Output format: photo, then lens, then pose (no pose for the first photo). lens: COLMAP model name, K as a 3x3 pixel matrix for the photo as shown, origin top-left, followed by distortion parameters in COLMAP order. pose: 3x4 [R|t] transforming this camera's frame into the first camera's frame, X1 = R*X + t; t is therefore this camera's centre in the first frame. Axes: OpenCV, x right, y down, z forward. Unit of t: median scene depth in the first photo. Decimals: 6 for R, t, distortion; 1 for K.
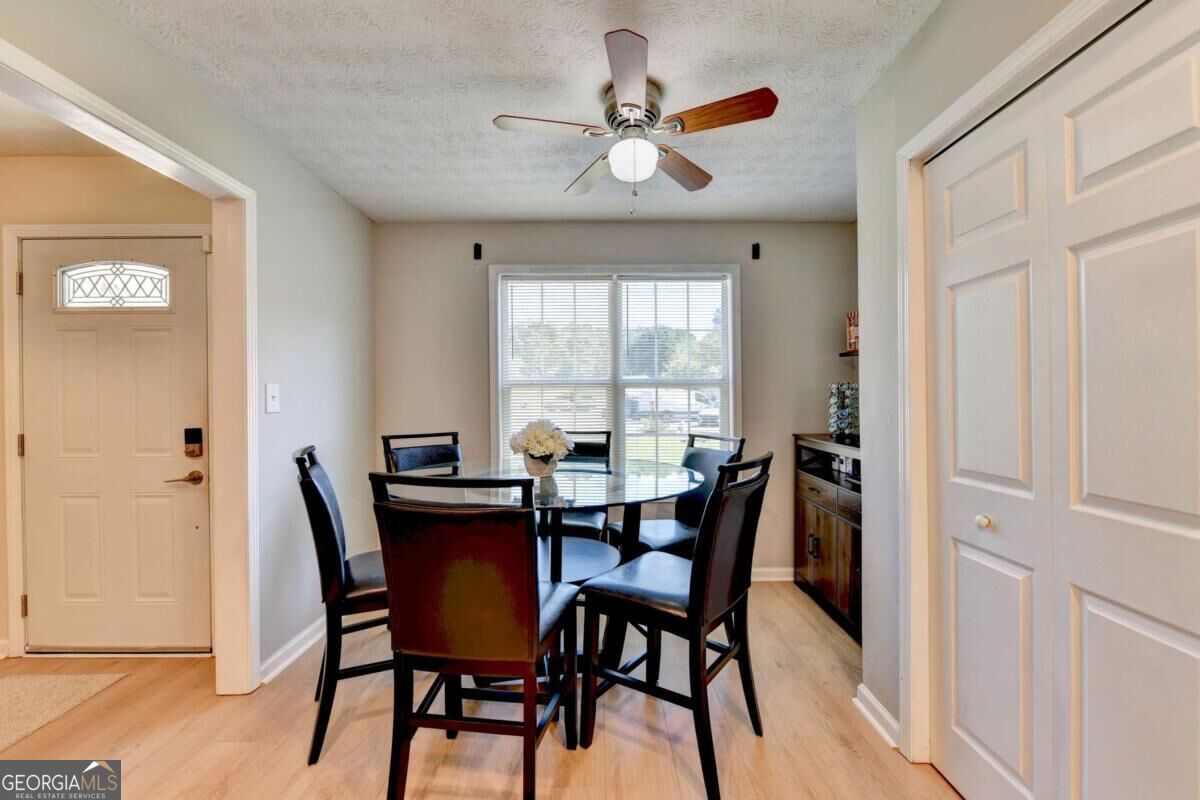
lens RADIAL K [[486.5, 0, 604.8], [0, 486.5, 400.9], [0, 0, 1]] dist [-0.002872, -0.000263]
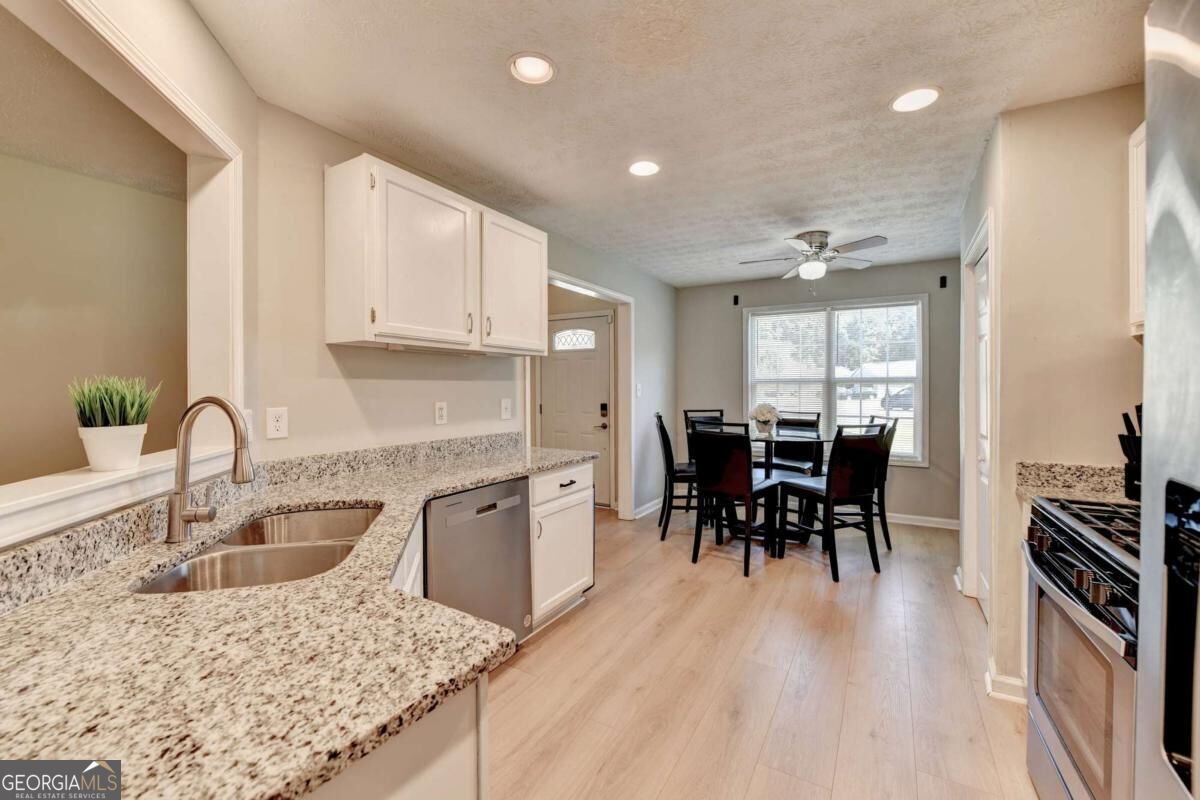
lens RADIAL K [[476.2, 0, 603.9], [0, 476.2, 388.7], [0, 0, 1]] dist [-0.001442, -0.000090]
pose [[0.855200, 0.008494, -0.518229, 0.264504], [-0.006430, 0.999963, 0.005780, -0.022612], [0.518259, -0.001611, 0.855222, -0.831871]]
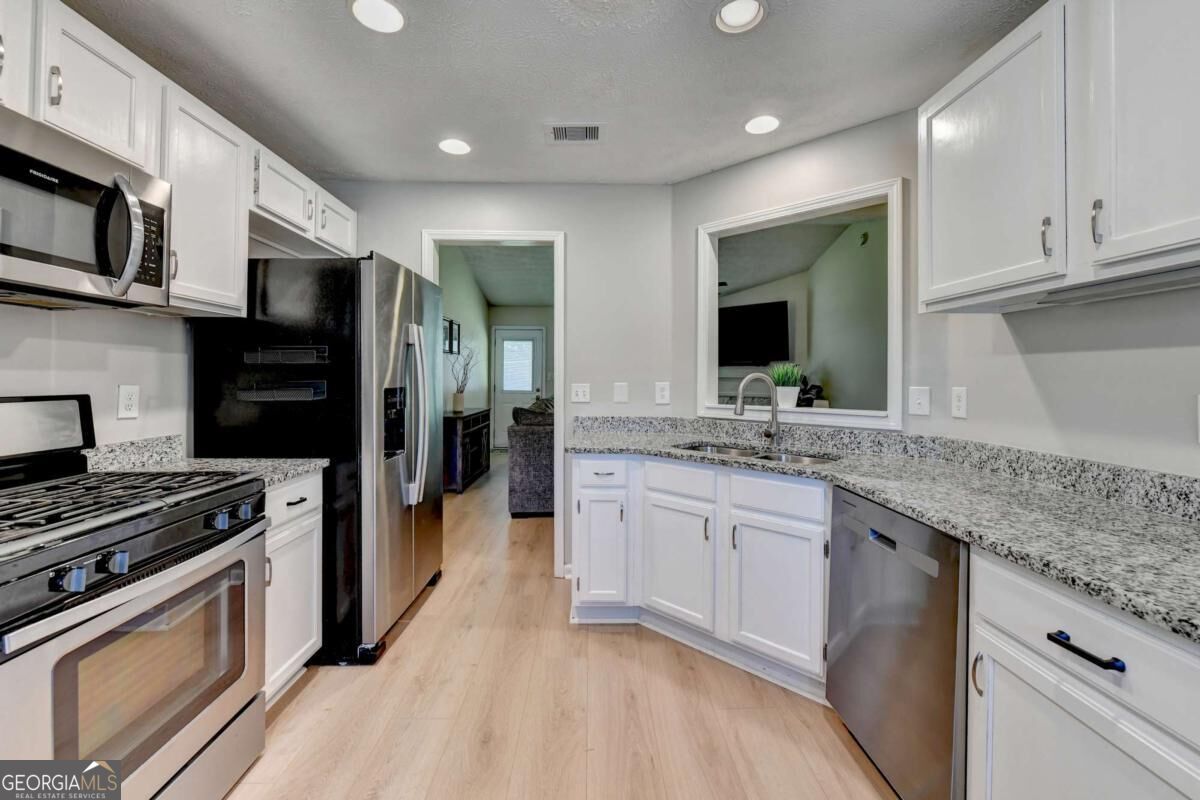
lens RADIAL K [[489.0, 0, 611.1], [0, 489.0, 374.5], [0, 0, 1]] dist [-0.004307, -0.000329]
pose [[-0.999475, 0.000868, -0.032389, -0.004852], [0.000960, 0.999996, -0.002816, -0.002278], [0.032387, -0.002846, -0.999471, 0.394611]]
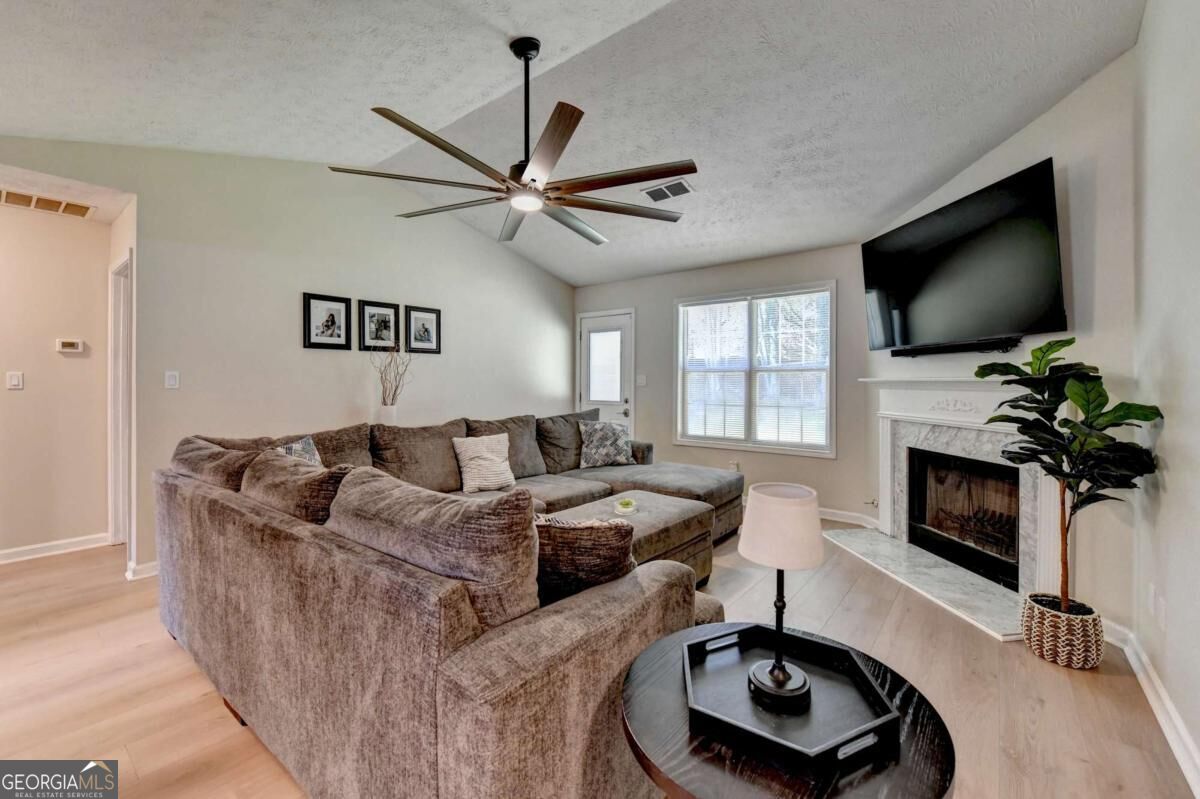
lens RADIAL K [[495.6, 0, 623.7], [0, 495.6, 382.8], [0, 0, 1]] dist [-0.001398, -0.000152]
pose [[-0.790718, 0.003093, 0.612172, -1.093487], [0.005794, 0.999980, 0.002431, 0.003926], [-0.612153, 0.005469, -0.790721, -1.190002]]
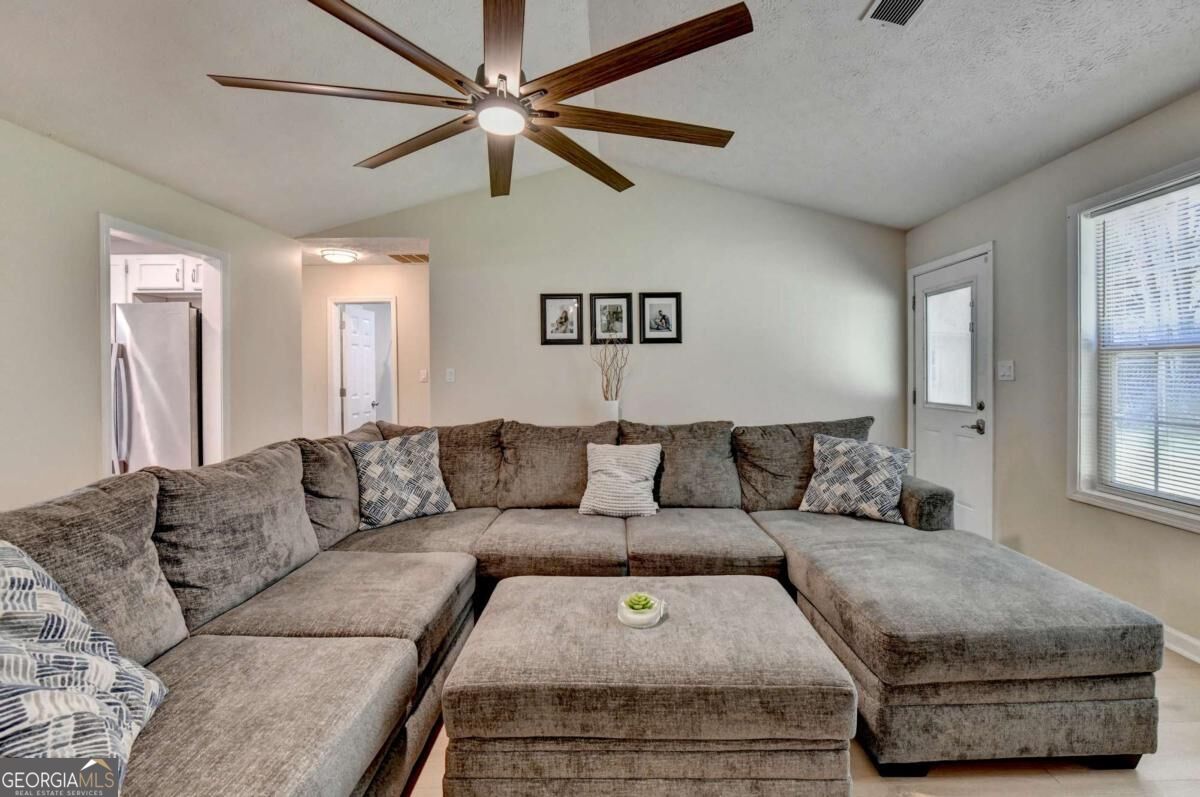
lens RADIAL K [[489.0, 0, 611.1], [0, 489.0, 373.0], [0, 0, 1]] dist [-0.004307, -0.000329]
pose [[0.013478, 0.008756, 0.999871, -1.003996], [0.011431, 0.999895, -0.008910, 0.005591], [-0.999844, 0.011550, 0.013376, -2.111102]]
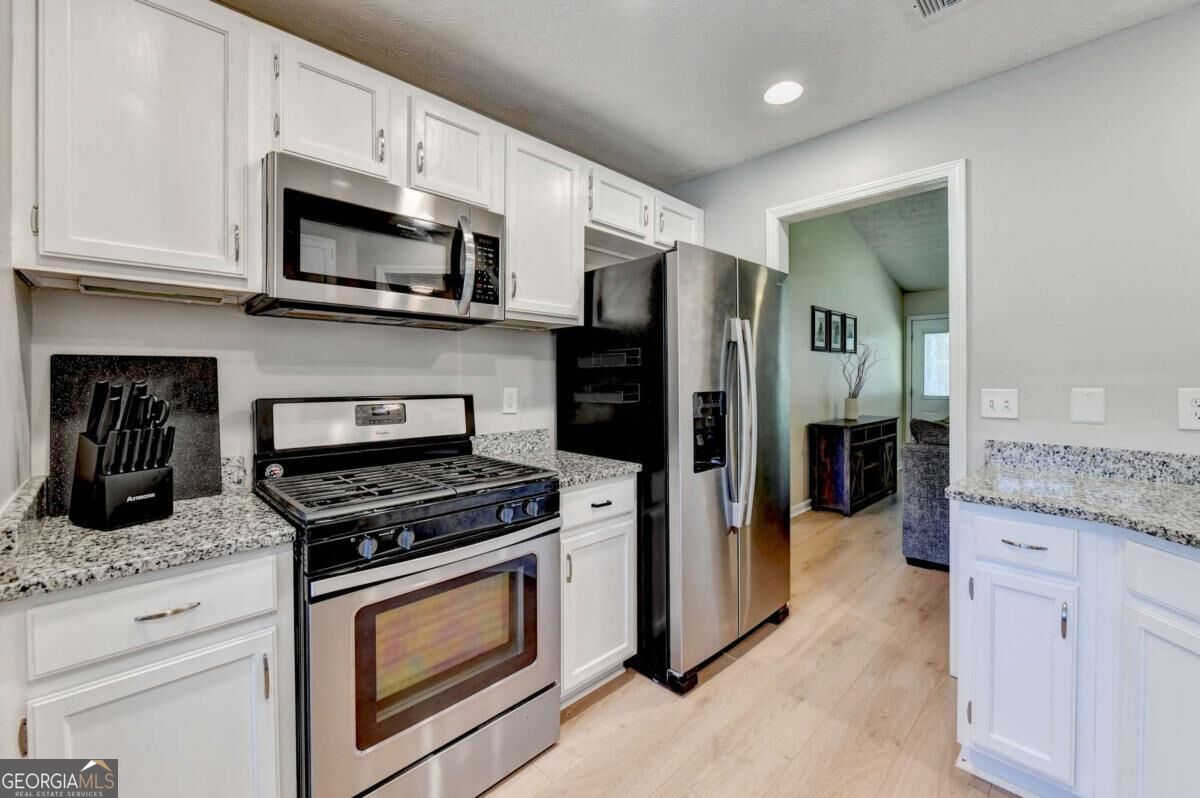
lens RADIAL K [[491.7, 0, 606.6], [0, 491.7, 380.6], [0, 0, 1]] dist [-0.002746, -0.000240]
pose [[-0.697566, 0.003436, 0.716513, -0.098741], [0.006399, 0.999978, 0.001434, -0.001268], [-0.716492, 0.005585, -0.697573, 0.145604]]
